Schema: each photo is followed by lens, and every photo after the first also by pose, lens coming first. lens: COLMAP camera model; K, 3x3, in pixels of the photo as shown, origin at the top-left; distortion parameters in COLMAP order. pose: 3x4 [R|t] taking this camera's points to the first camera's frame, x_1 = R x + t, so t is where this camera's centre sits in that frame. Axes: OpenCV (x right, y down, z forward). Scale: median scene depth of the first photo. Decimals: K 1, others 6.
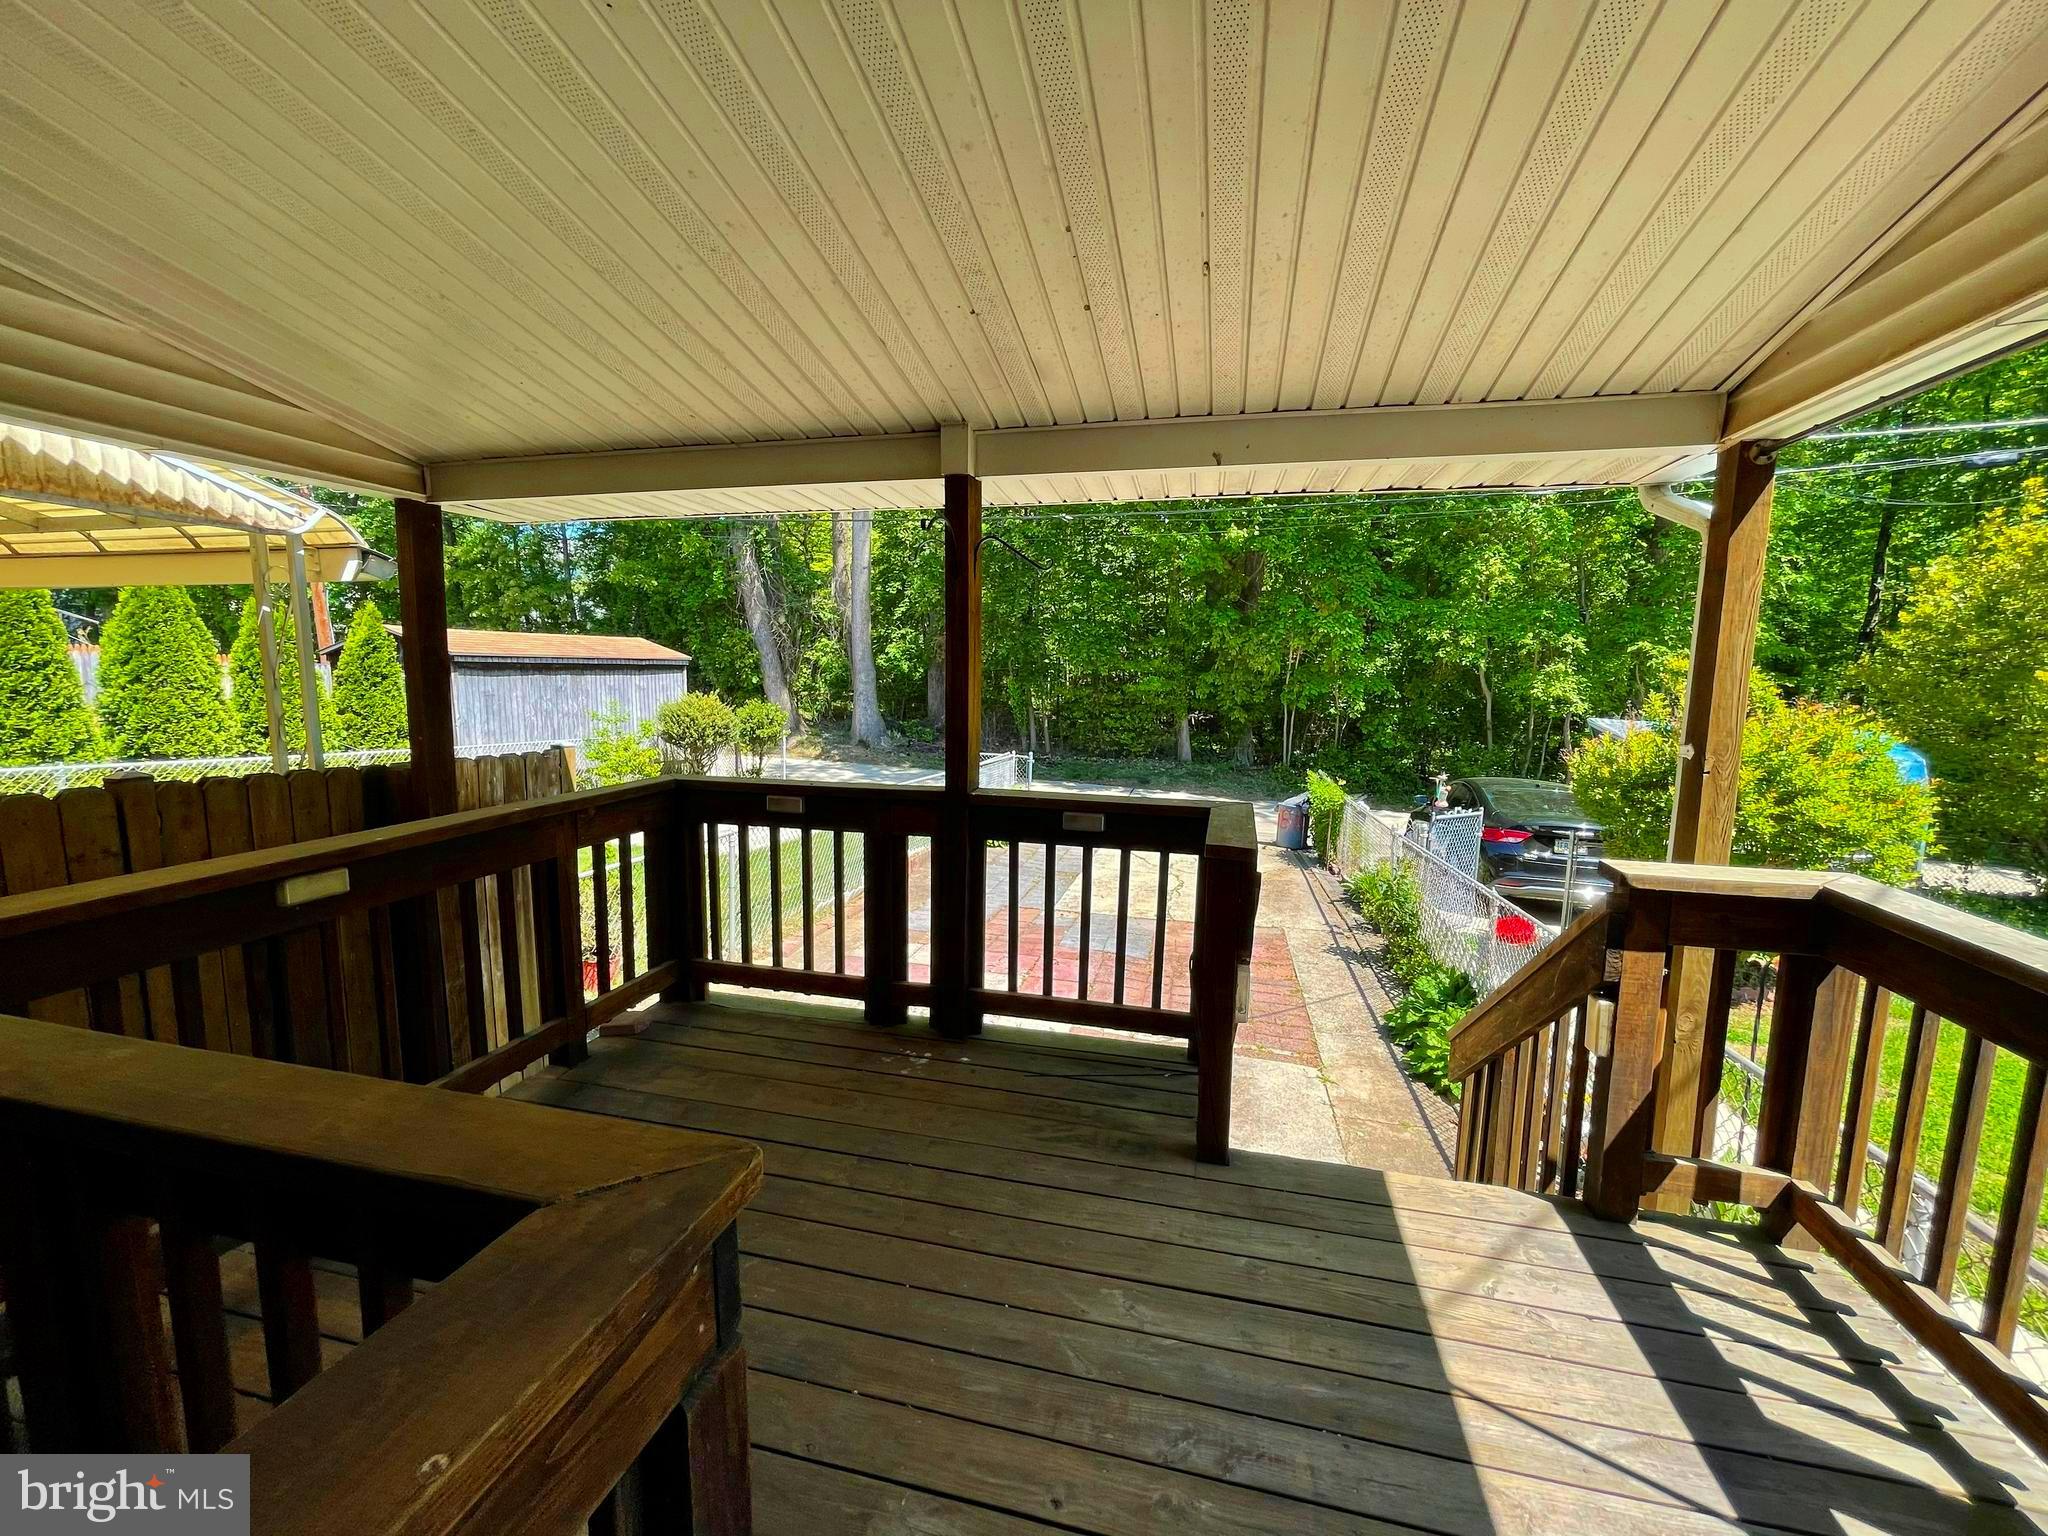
lens RADIAL K [[823.7, 0, 1029.8], [0, 823.7, 768.2], [0, 0, 1]] dist [-0.001628, -0.000468]
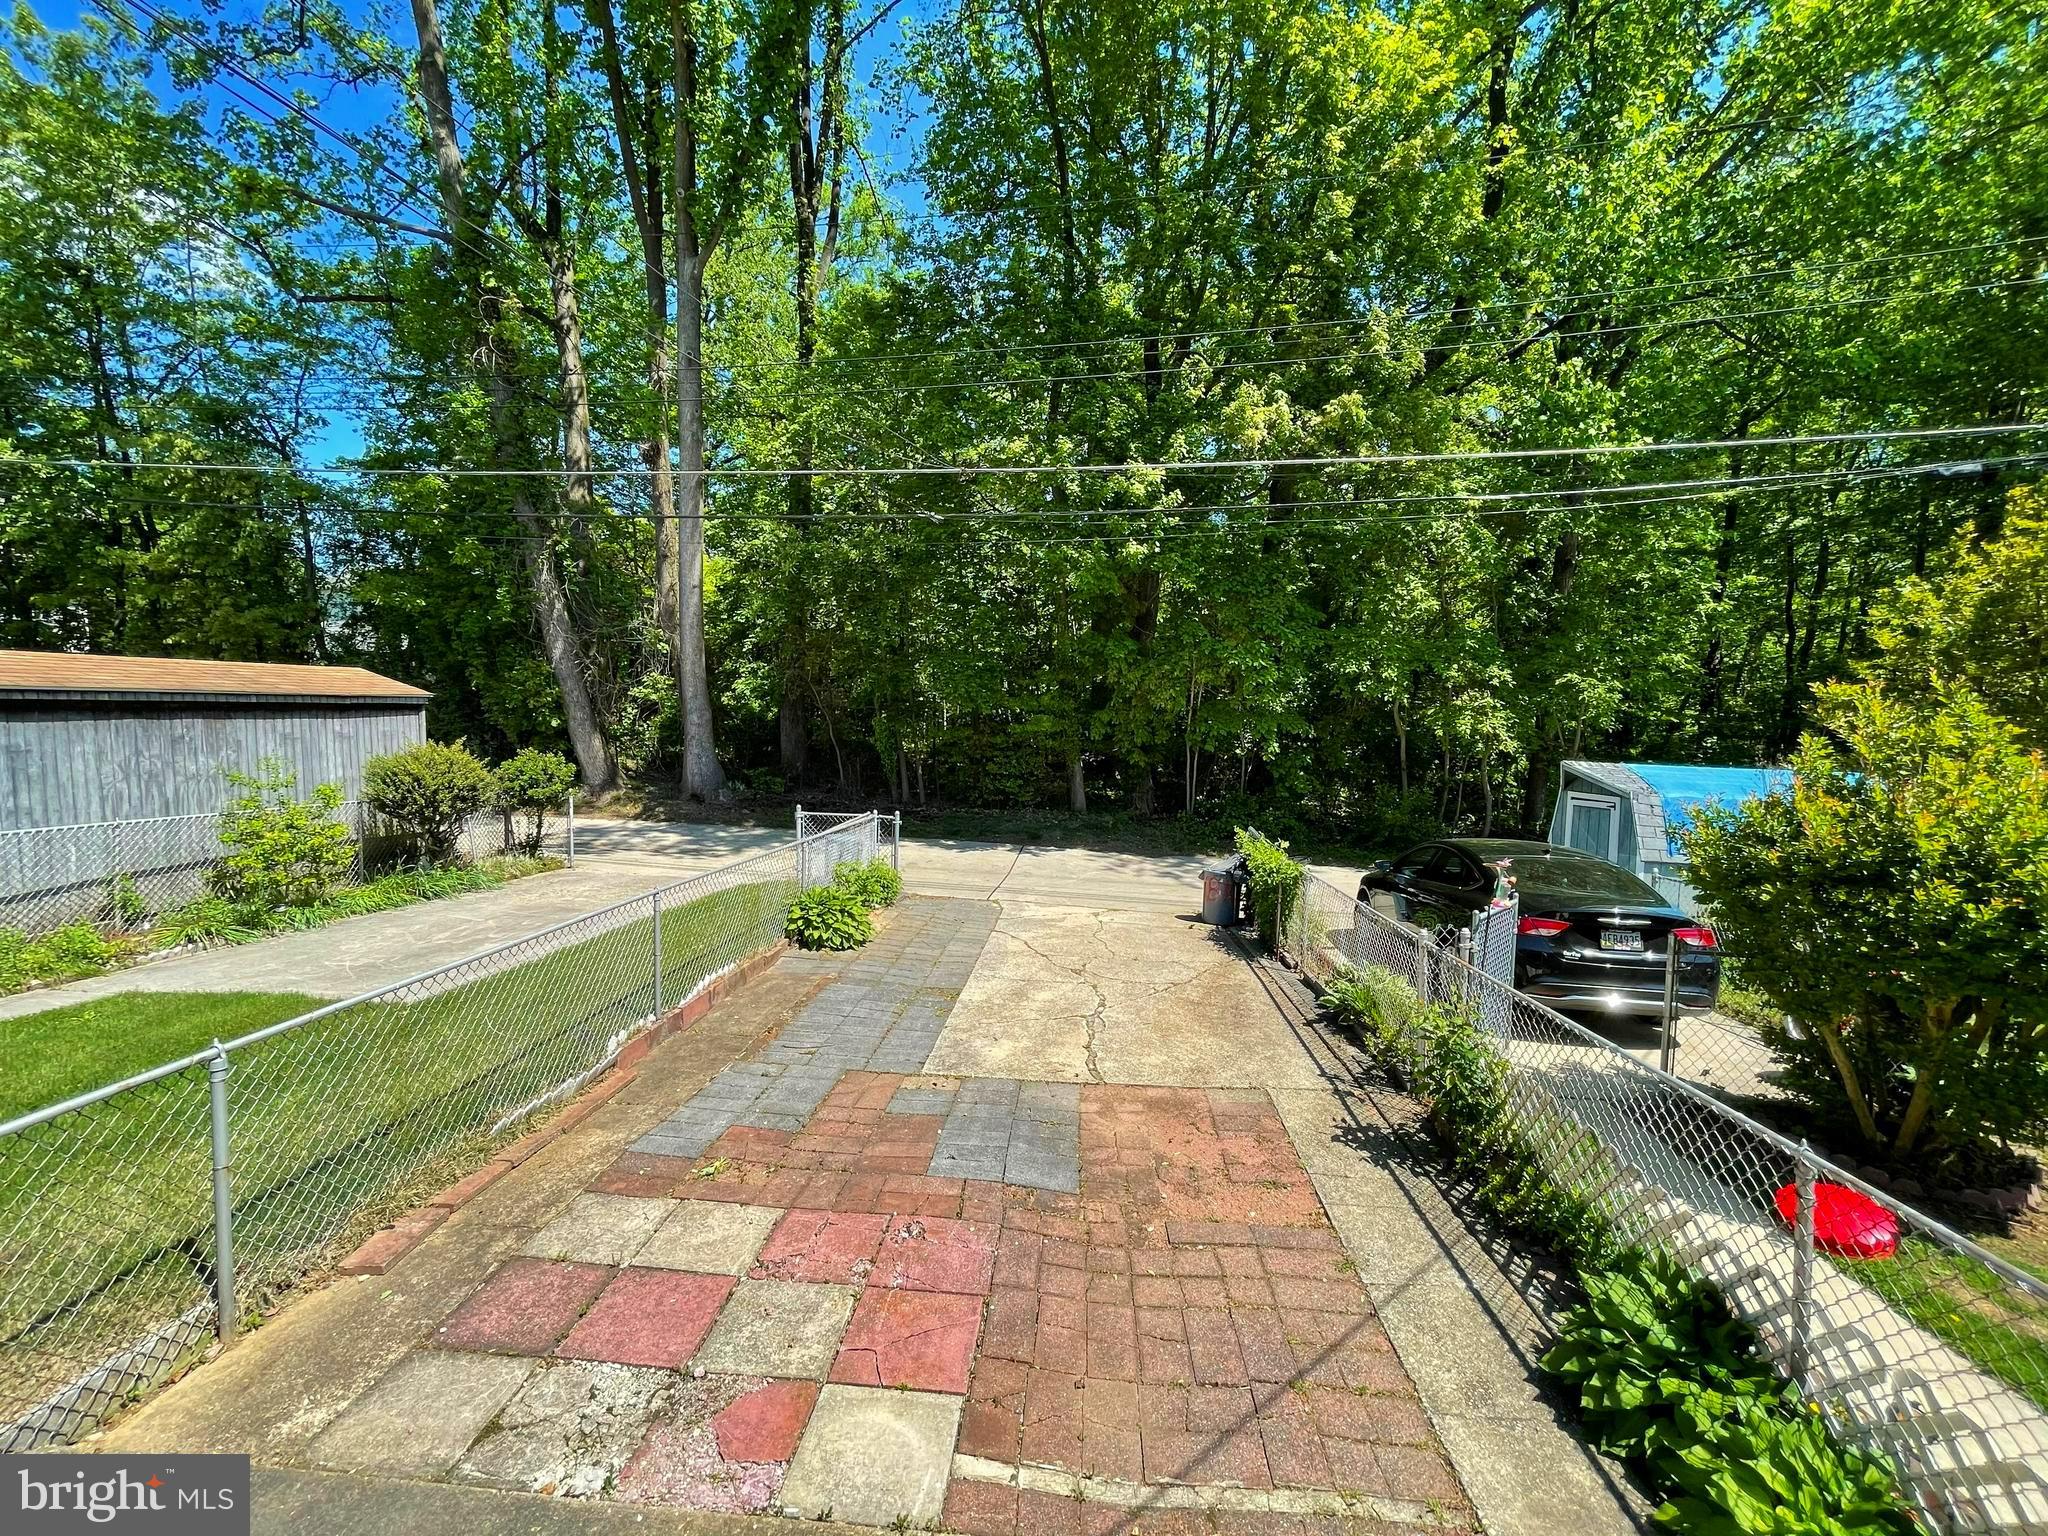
lens RADIAL K [[823.7, 0, 1029.8], [0, 823.7, 768.2], [0, 0, 1]] dist [-0.001628, -0.000468]
pose [[0.989341, -0.016285, 0.144705, 0.012078], [0.023044, 0.998714, -0.045157, -0.018922], [-0.143783, 0.048011, 0.988444, 0.167884]]
